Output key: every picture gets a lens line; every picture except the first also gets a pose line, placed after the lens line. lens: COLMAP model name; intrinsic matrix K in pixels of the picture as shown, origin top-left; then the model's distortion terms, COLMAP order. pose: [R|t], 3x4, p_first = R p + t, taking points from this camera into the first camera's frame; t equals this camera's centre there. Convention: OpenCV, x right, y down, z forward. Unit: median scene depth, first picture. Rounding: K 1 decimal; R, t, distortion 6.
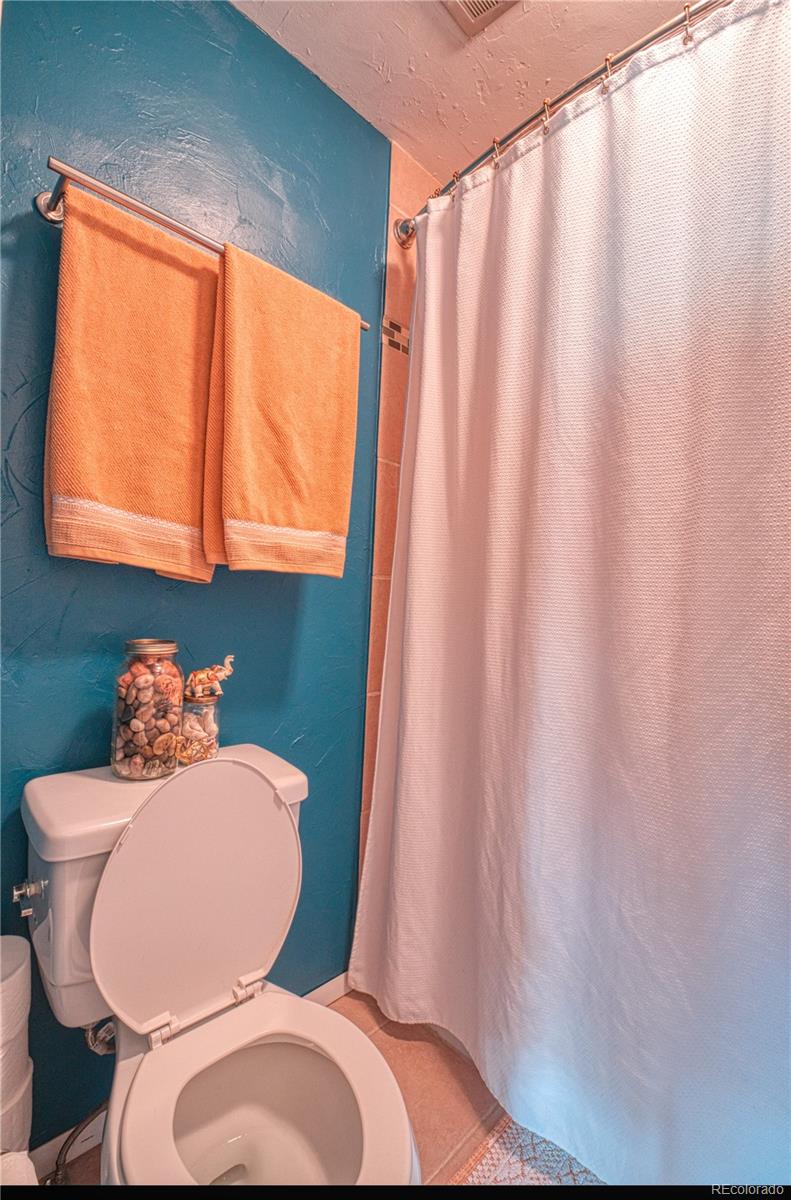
lens RADIAL K [[523.4, 0, 397.8], [0, 523.4, 590.3], [0, 0, 1]] dist [-0.034637, -0.001170]
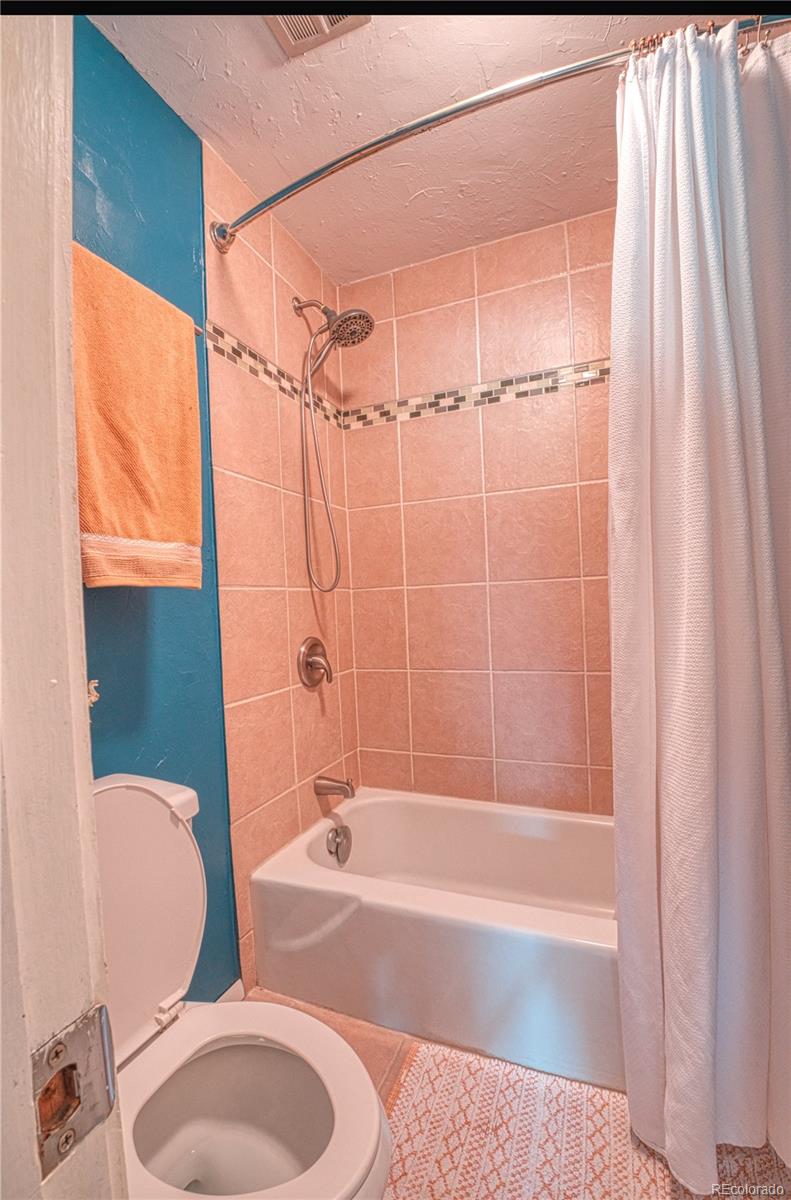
lens RADIAL K [[523.4, 0, 394.9], [0, 523.4, 611.8], [0, 0, 1]] dist [-0.034637, -0.001170]
pose [[0.925267, -0.094171, 0.367440, -0.141802], [0.085632, 0.995543, 0.039514, 0.012339], [-0.369523, -0.005096, 0.929207, -0.046763]]
